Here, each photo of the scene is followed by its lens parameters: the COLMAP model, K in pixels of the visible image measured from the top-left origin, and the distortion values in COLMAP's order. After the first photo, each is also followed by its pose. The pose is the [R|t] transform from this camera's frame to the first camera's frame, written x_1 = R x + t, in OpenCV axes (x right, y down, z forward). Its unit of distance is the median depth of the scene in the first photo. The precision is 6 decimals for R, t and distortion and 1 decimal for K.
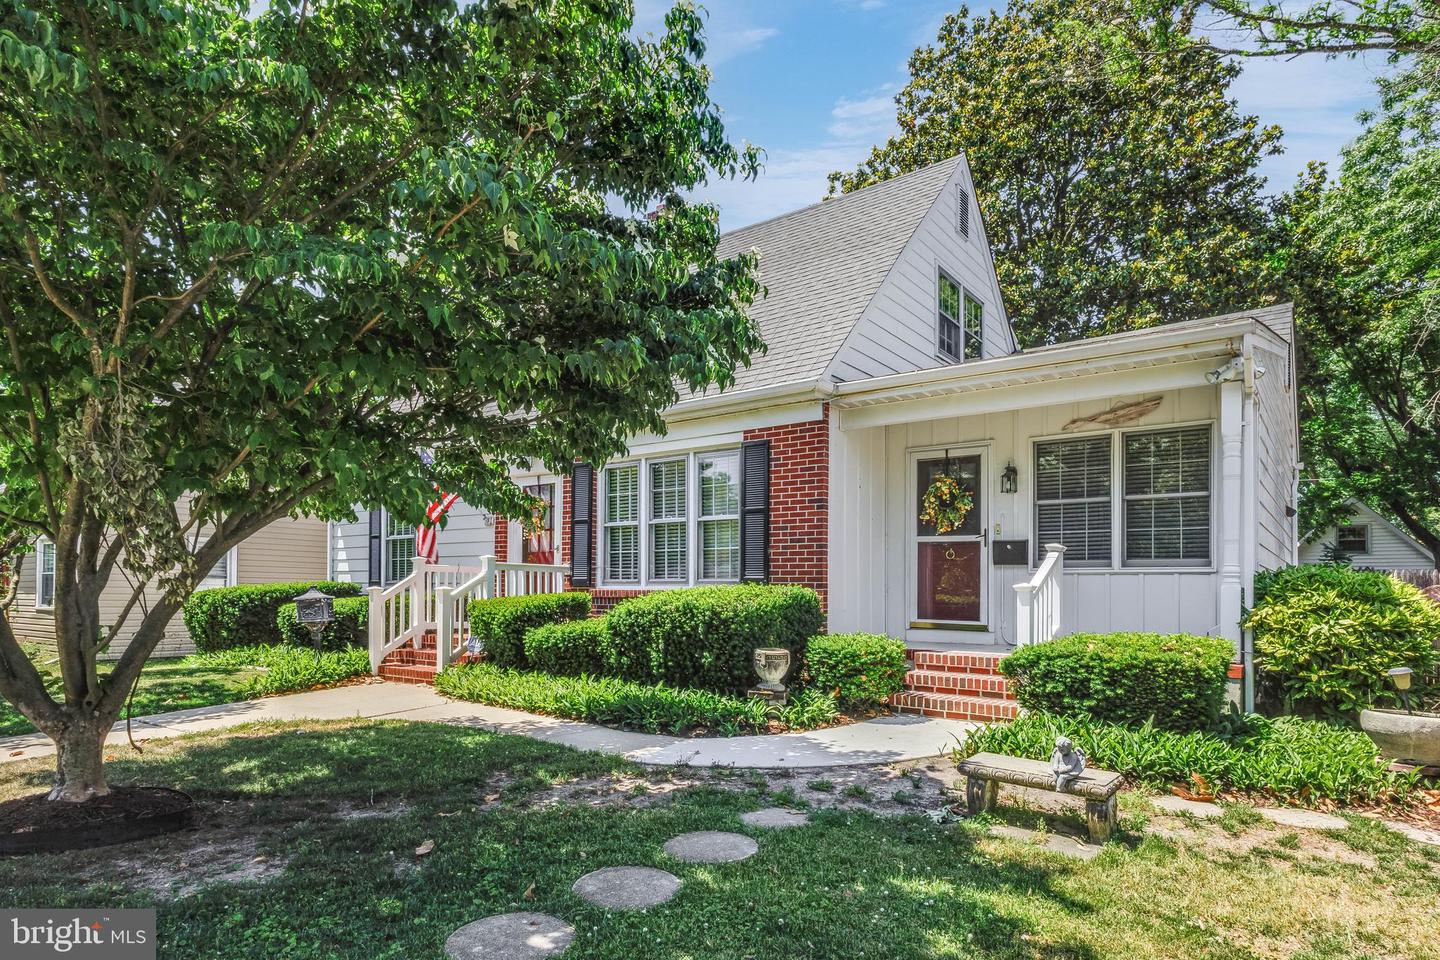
lens RADIAL K [[799.8, 0, 720.8], [0, 799.8, 483.0], [0, 0, 1]] dist [0.000008, 0.000085]
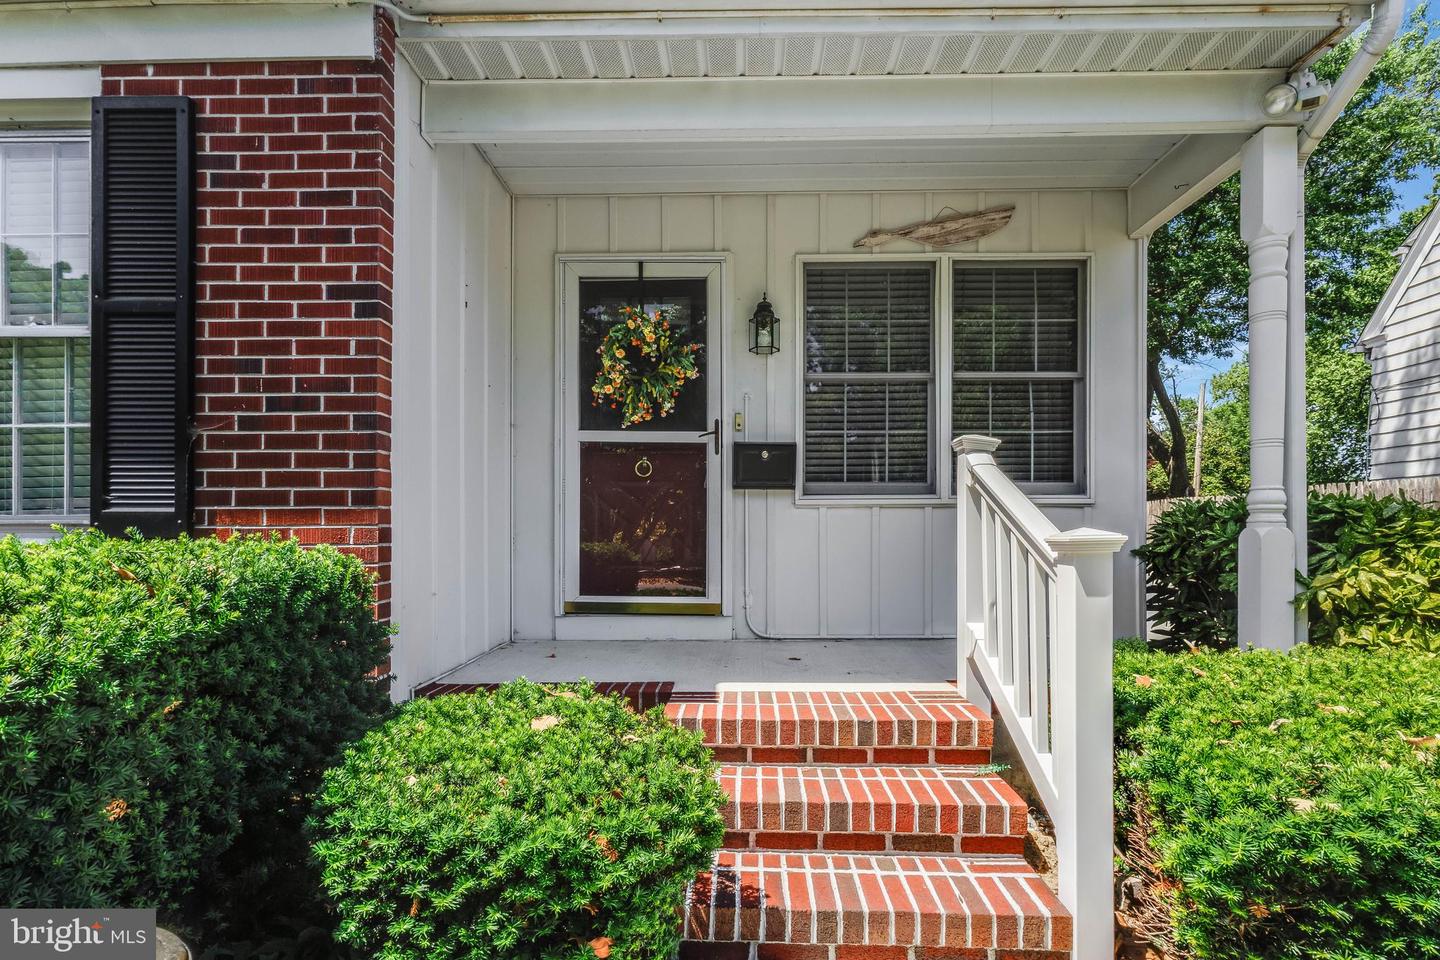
lens RADIAL K [[666.5, 0, 701.1], [0, 666.5, 529.4], [0, 0, 1]] dist [0.002822, 0.001455]
pose [[0.817543, -0.013651, 0.575706, 0.072243], [-0.066563, 0.990778, 0.118018, 0.078101], [-0.572008, -0.134805, 0.809095, 0.649361]]
